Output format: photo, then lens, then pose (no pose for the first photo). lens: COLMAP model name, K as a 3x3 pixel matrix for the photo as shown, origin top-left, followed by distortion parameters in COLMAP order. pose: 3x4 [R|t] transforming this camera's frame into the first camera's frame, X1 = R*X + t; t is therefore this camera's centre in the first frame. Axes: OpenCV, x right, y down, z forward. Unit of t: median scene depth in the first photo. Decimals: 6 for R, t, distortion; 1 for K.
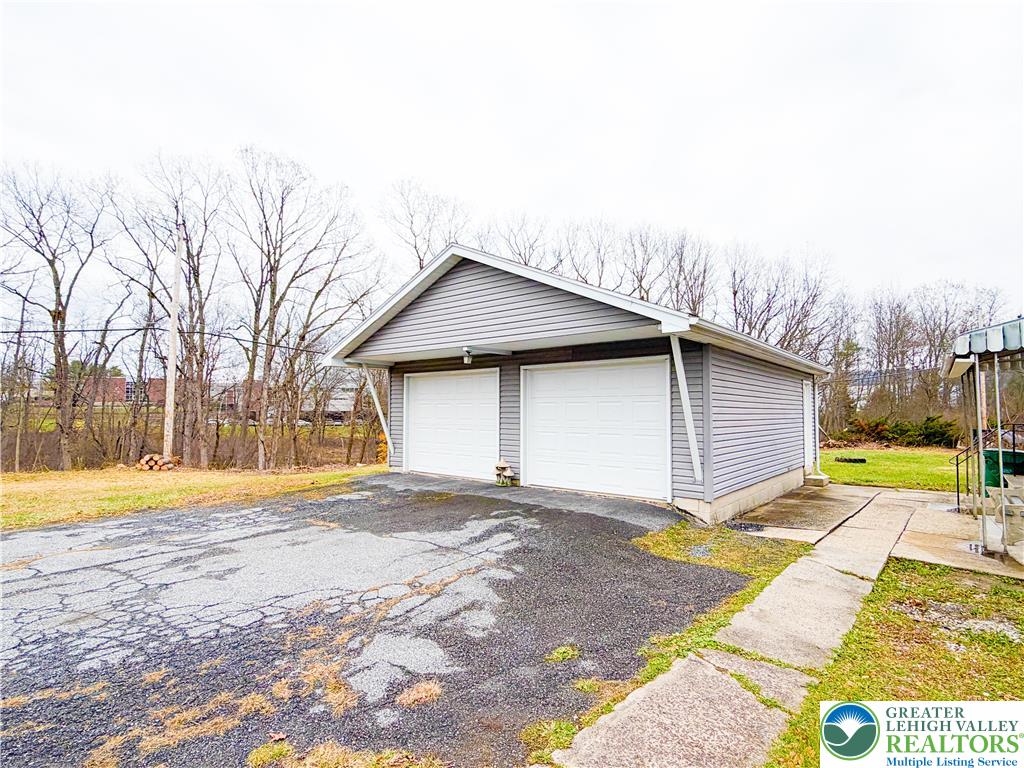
lens RADIAL K [[516.9, 0, 512.0], [0, 516.9, 384.0], [0, 0, 1]] dist [-0.000241, -0.000166]
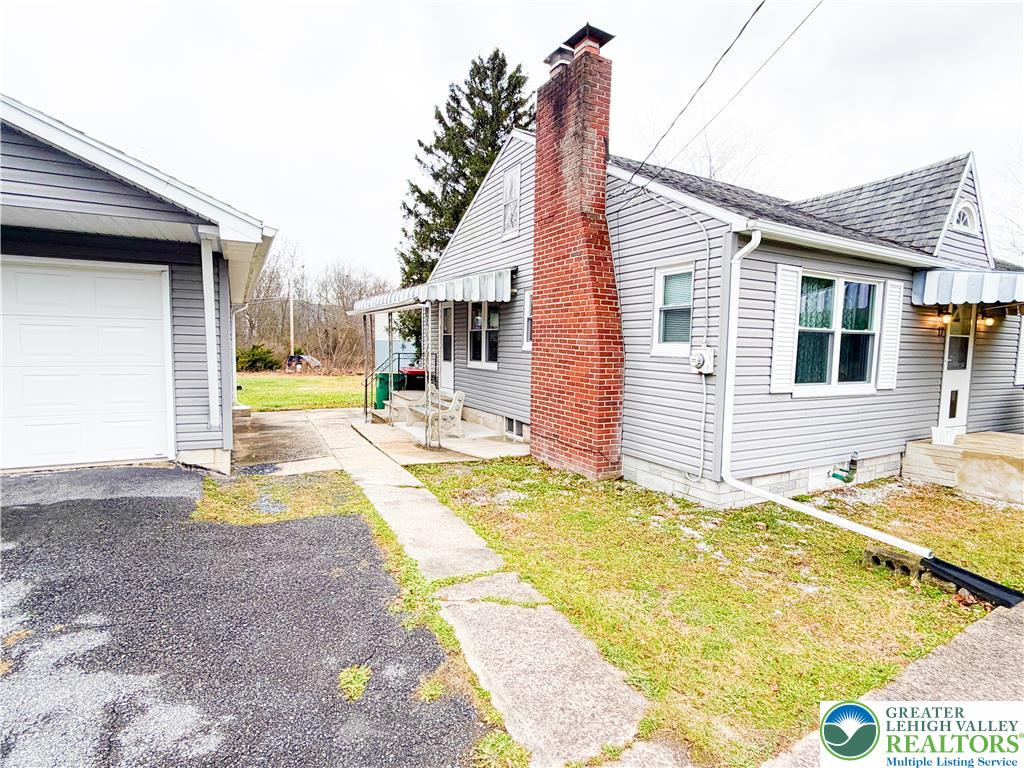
lens RADIAL K [[516.9, 0, 512.0], [0, 516.9, 384.0], [0, 0, 1]] dist [-0.000241, -0.000166]
pose [[0.382971, -0.064169, 0.921529, -0.348792], [-0.066190, 0.993114, 0.096661, 0.013145], [-0.921386, -0.098015, 0.376086, 0.417518]]
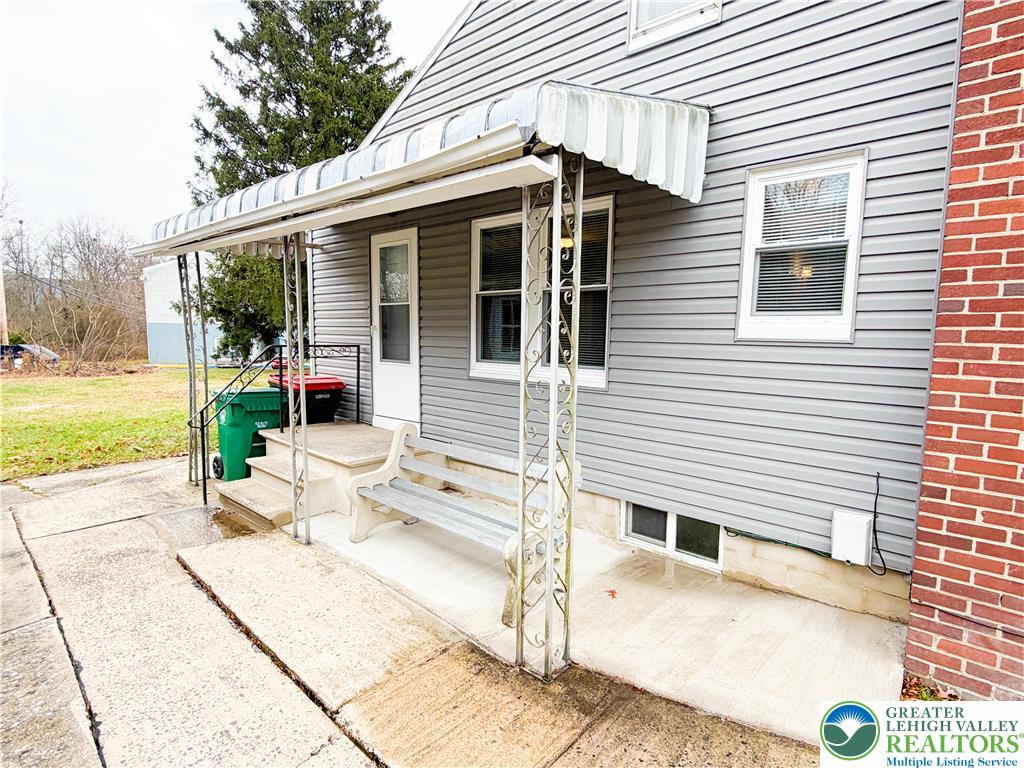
lens RADIAL K [[516.9, 0, 512.0], [0, 516.9, 384.0], [0, 0, 1]] dist [-0.000241, -0.000166]
pose [[0.027147, -0.100299, 0.994587, 0.843767], [-0.067980, 0.992465, 0.101940, 0.090235], [-0.997317, -0.070379, 0.020124, 1.514726]]
